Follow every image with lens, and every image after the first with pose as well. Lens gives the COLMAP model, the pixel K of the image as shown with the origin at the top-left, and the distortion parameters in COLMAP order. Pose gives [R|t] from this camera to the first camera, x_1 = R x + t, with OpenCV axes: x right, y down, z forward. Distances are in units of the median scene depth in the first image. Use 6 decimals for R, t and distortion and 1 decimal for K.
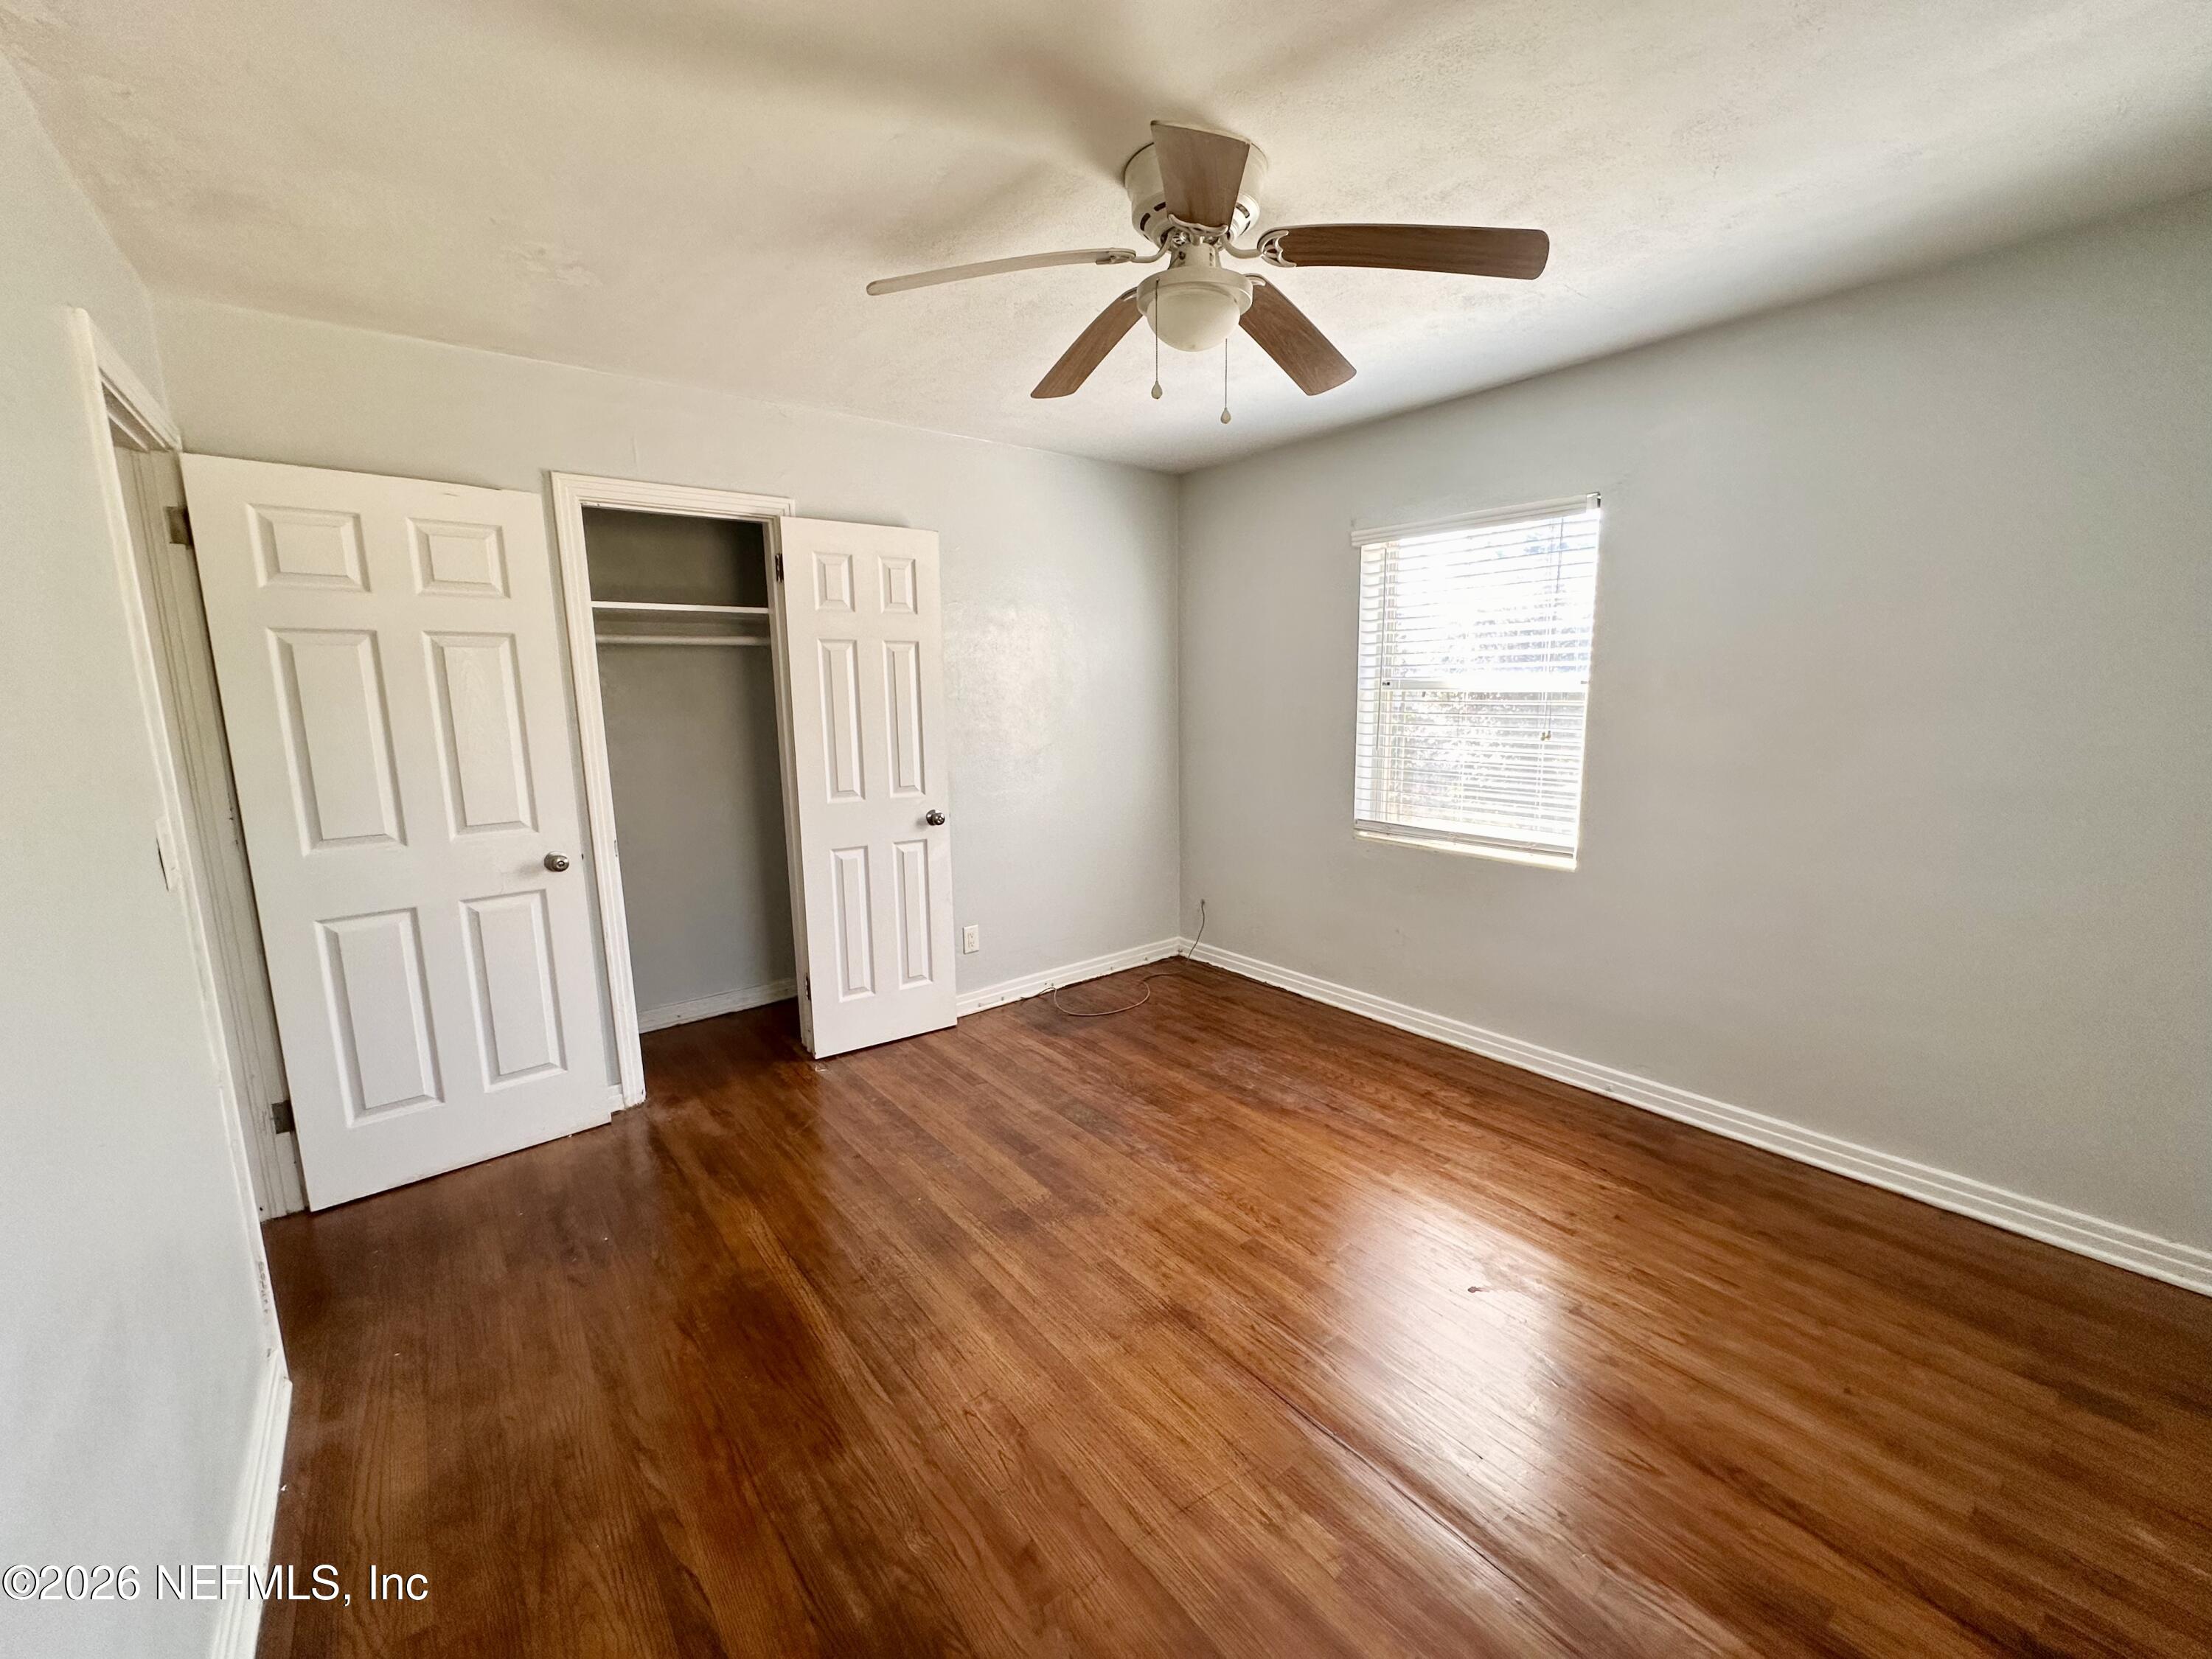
lens RADIAL K [[884.4, 0, 1108.1], [0, 884.4, 829.3], [0, 0, 1]] dist [-0.002316, 0.000350]
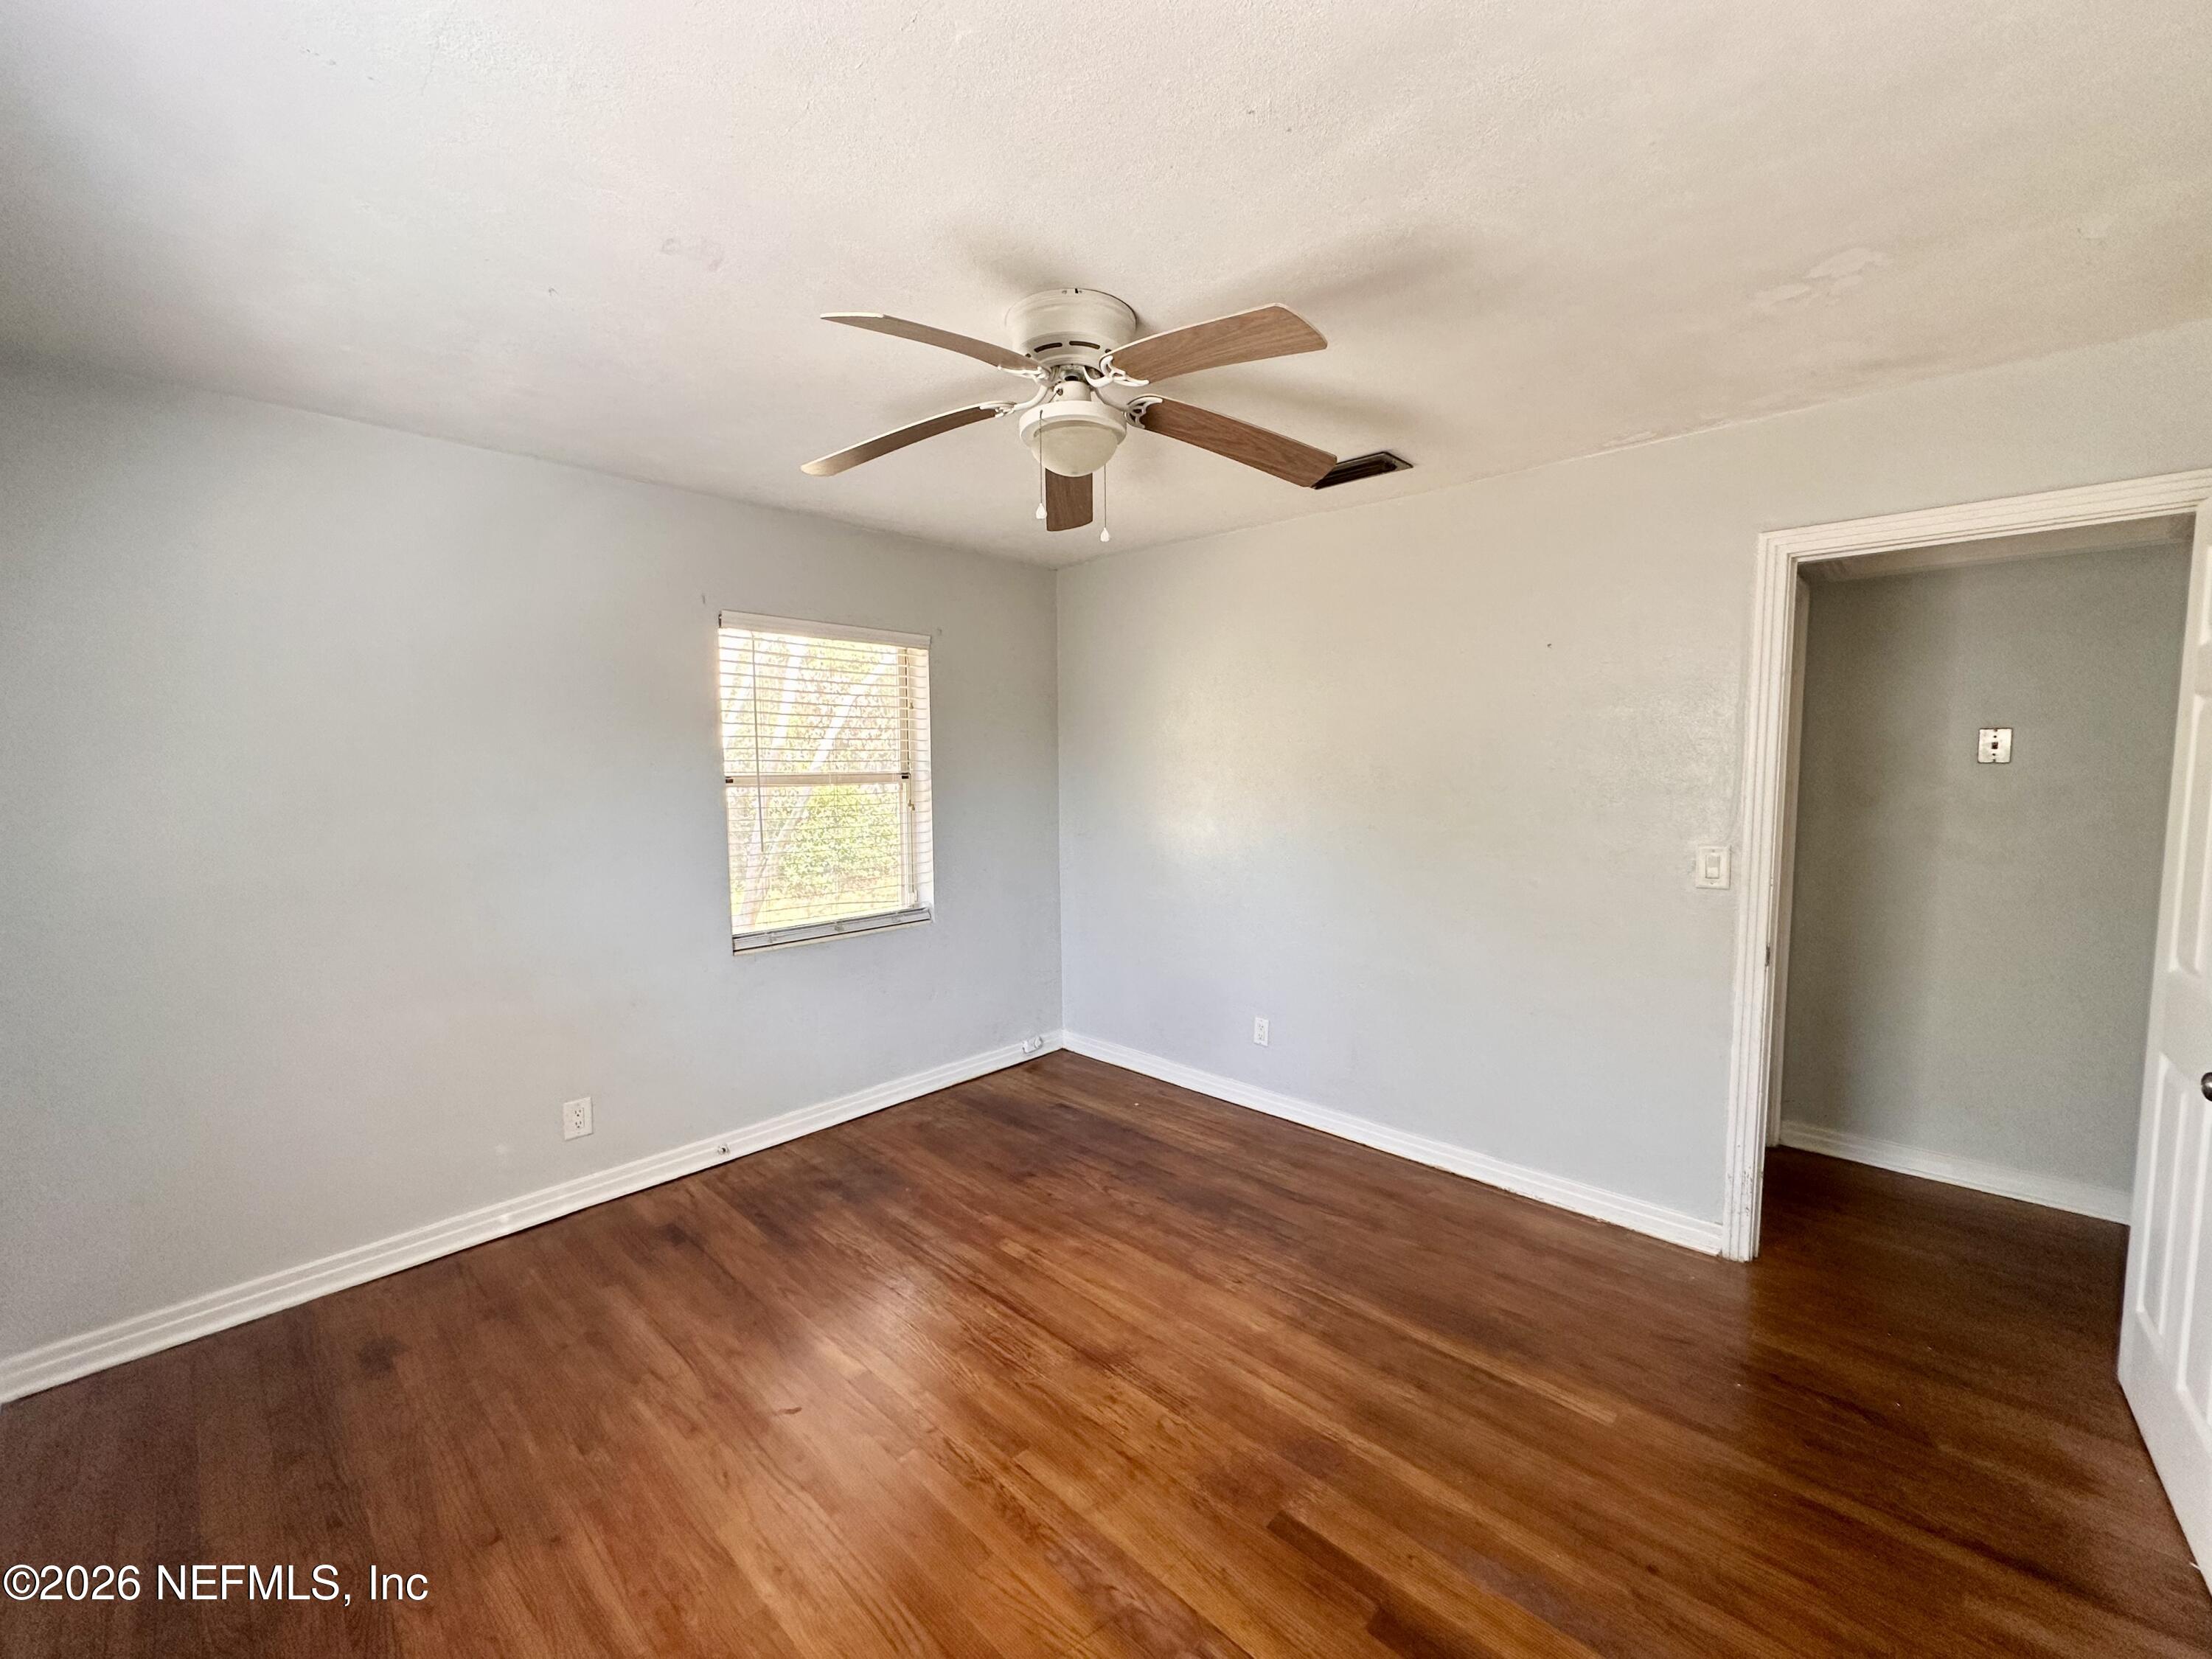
lens RADIAL K [[884.4, 0, 1108.1], [0, 884.4, 829.3], [0, 0, 1]] dist [-0.002316, 0.000350]
pose [[-0.990033, 0.033115, -0.136884, 0.155028], [-0.001141, 0.970045, 0.242921, -0.276696], [0.140828, 0.240656, -0.960340, 1.523429]]
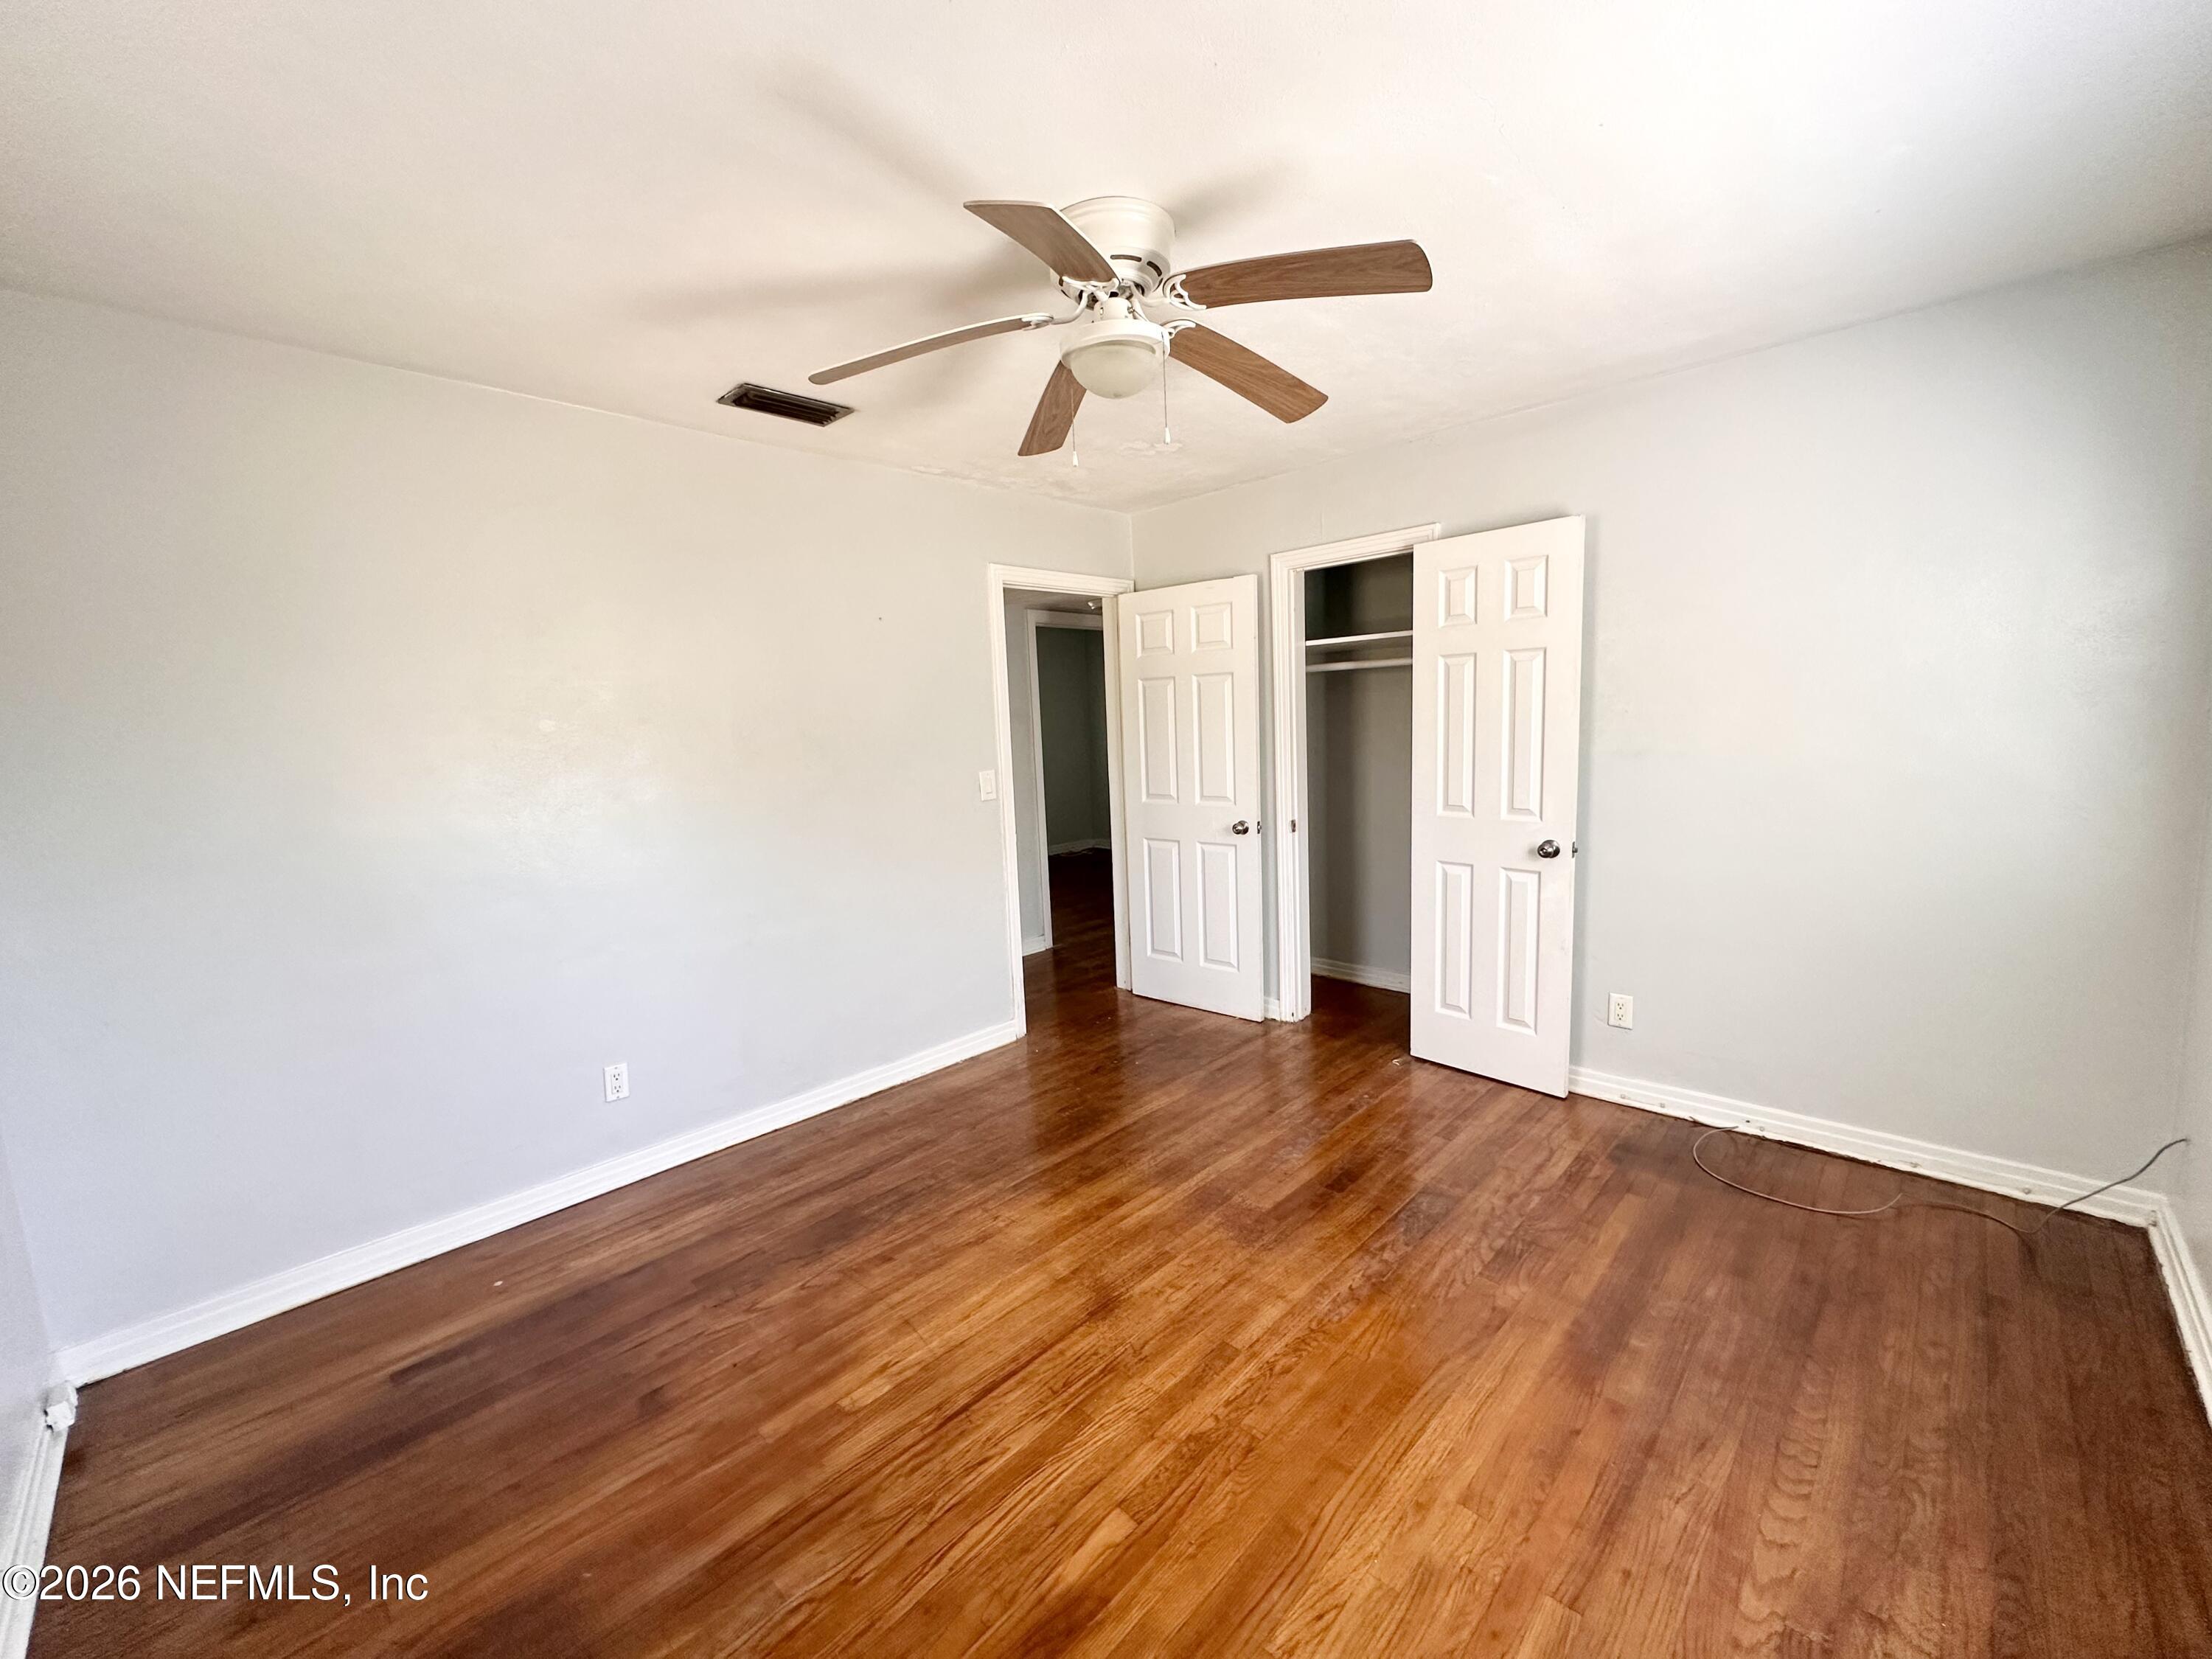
lens RADIAL K [[884.4, 0, 1108.1], [0, 884.4, 829.3], [0, 0, 1]] dist [-0.002316, 0.000350]
pose [[0.126629, 0.133521, -0.982923, 0.851226], [-0.123904, 0.985268, 0.117877, -0.115171], [0.984181, 0.106861, 0.141308, 0.639527]]
